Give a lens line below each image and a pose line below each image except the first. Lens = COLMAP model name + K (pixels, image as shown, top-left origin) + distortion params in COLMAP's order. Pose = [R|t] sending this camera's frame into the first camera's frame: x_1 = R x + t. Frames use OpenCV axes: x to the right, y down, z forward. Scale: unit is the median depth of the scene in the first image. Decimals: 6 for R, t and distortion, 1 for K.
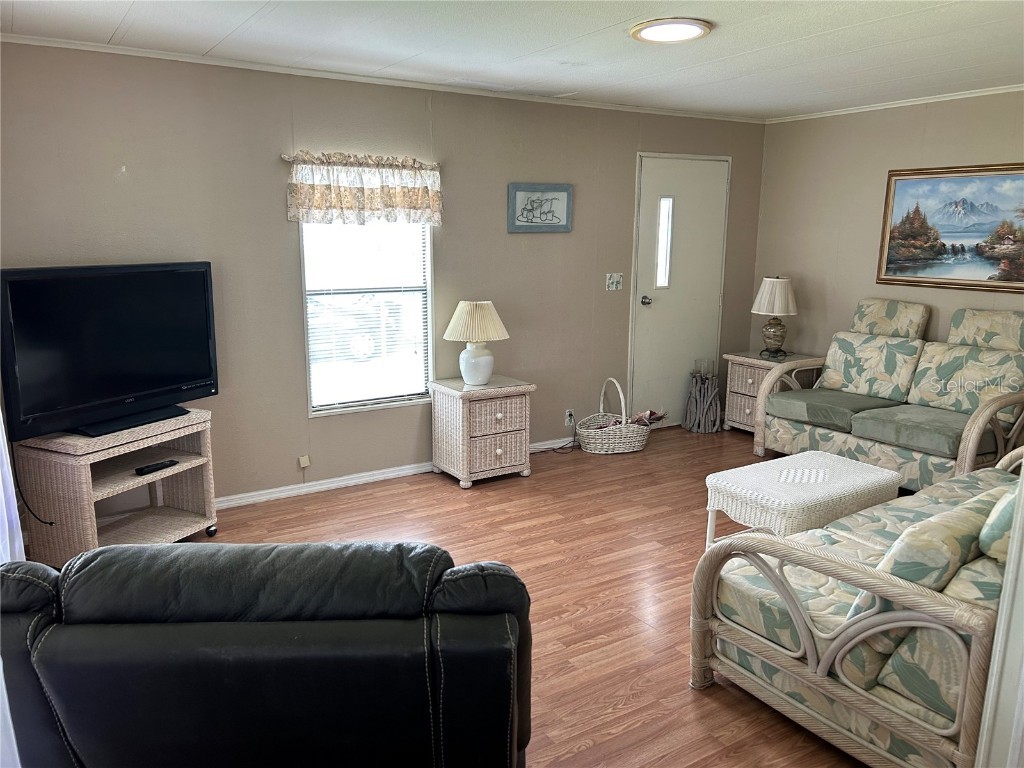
lens RADIAL K [[772.7, 0, 503.5], [0, 772.7, 400.8], [0, 0, 1]] dist [0.040446, -0.036275]
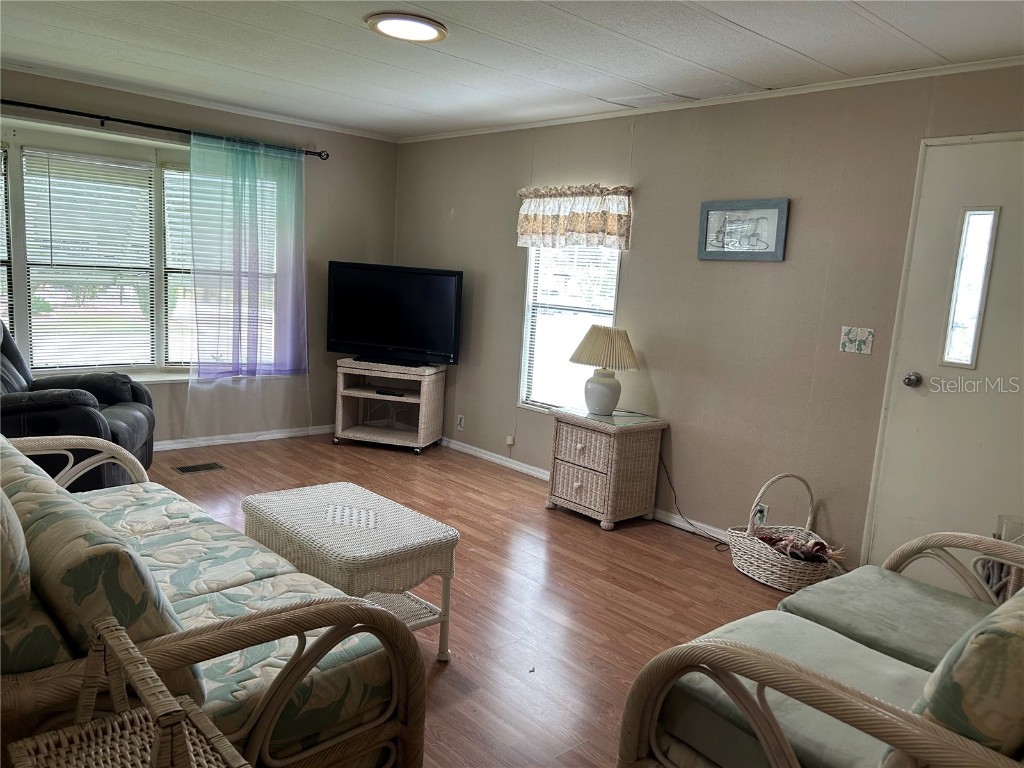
lens RADIAL K [[772.7, 0, 509.1], [0, 772.7, 390.7], [0, 0, 1]] dist [0.040446, -0.036275]
pose [[0.167081, 0.157329, -0.973309, 0.879855], [-0.276087, 0.955158, 0.107001, -0.121354], [0.946499, 0.250840, 0.203026, 0.711579]]
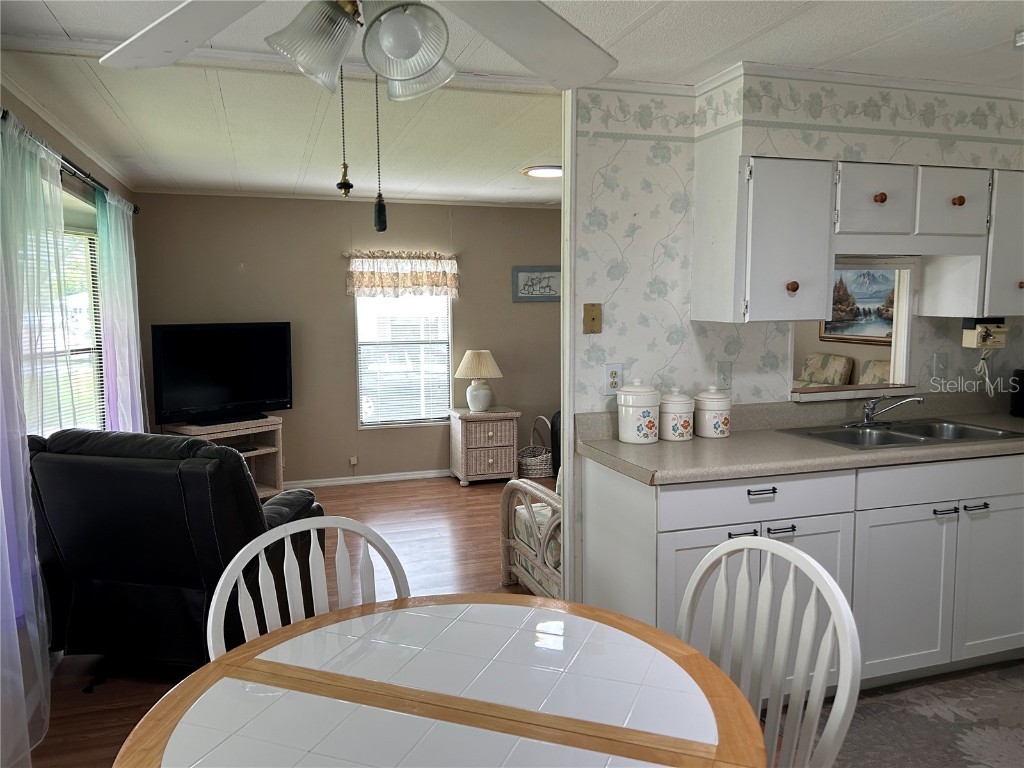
lens RADIAL K [[772.7, 0, 515.8], [0, 772.7, 385.1], [0, 0, 1]] dist [0.040446, -0.036275]
pose [[0.969947, 0.015700, -0.242808, 0.366178], [-0.042606, 0.993457, -0.105960, 0.076225], [0.239555, 0.113120, 0.964270, -0.310523]]
